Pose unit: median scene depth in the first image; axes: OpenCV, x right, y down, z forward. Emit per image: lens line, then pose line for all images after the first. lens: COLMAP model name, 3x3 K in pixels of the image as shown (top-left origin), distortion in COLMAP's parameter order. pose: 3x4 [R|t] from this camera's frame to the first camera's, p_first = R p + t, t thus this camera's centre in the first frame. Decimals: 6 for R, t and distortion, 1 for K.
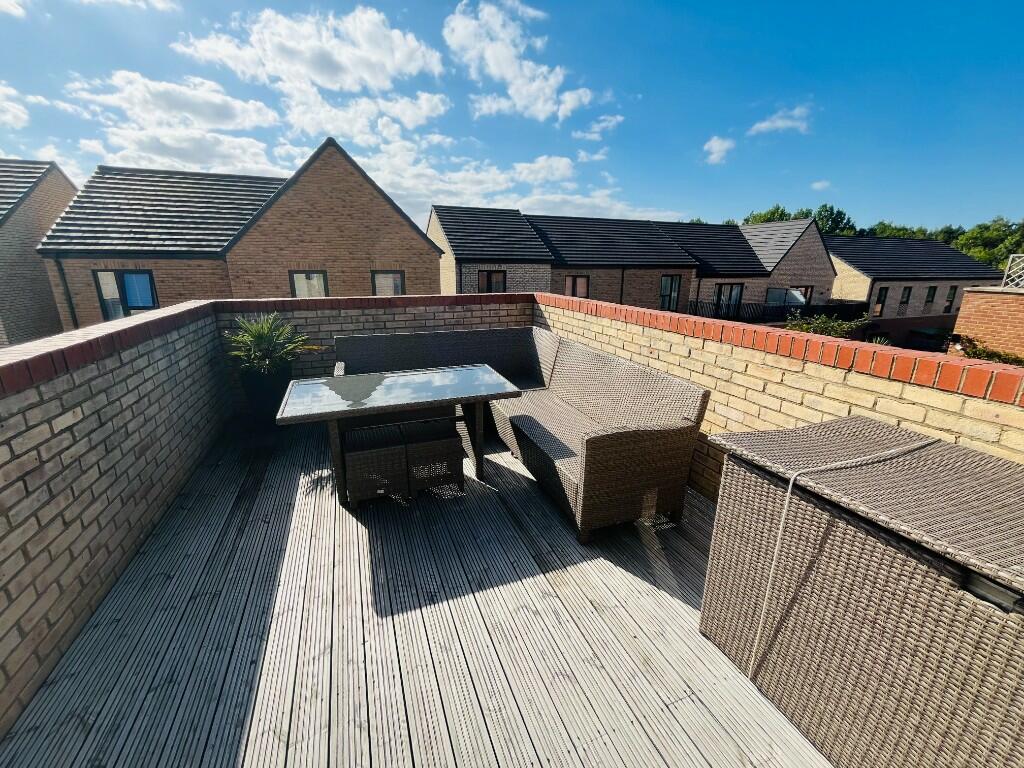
lens RADIAL K [[416.7, 0, 512.0], [0, 416.7, 384.0], [0, 0, 1]] dist [-0.002221, -0.000406]
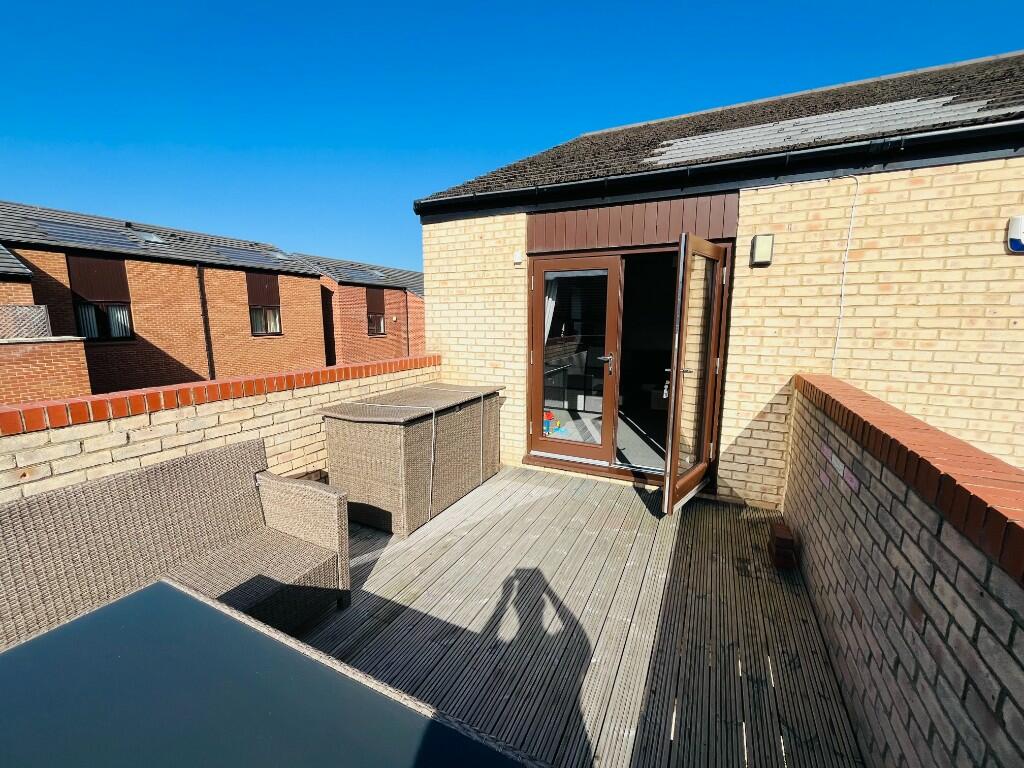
lens RADIAL K [[416.7, 0, 512.0], [0, 416.7, 384.0], [0, 0, 1]] dist [-0.002221, -0.000406]
pose [[-0.679961, -0.123375, 0.722794, -0.835562], [0.197351, 0.918576, 0.342449, -0.399934], [-0.706191, 0.375496, -0.600247, 1.271612]]
